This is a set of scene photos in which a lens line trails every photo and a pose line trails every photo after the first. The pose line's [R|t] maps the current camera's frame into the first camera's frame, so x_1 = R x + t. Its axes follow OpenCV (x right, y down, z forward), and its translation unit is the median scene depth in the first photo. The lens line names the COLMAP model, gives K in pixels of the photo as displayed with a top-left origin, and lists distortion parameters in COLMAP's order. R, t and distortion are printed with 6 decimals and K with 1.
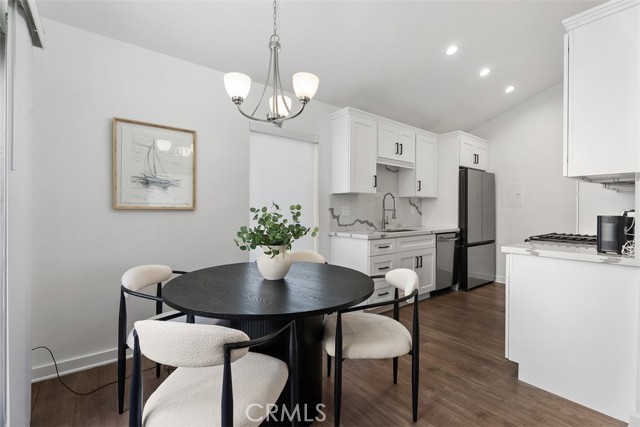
lens RADIAL K [[285.5, 0, 320.0], [0, 285.5, 213.5], [0, 0, 1]] dist [0.000974, 0.000061]
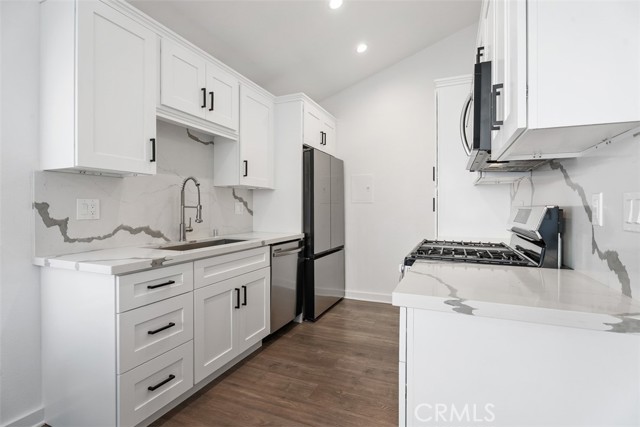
lens RADIAL K [[313.7, 0, 318.7], [0, 313.7, 210.4], [0, 0, 1]] dist [-0.002695, -0.000470]
pose [[0.877118, -0.005023, 0.480248, 0.159867], [0.005617, 0.999984, 0.000201, -0.004285], [-0.480242, 0.002522, 0.877133, 0.324853]]
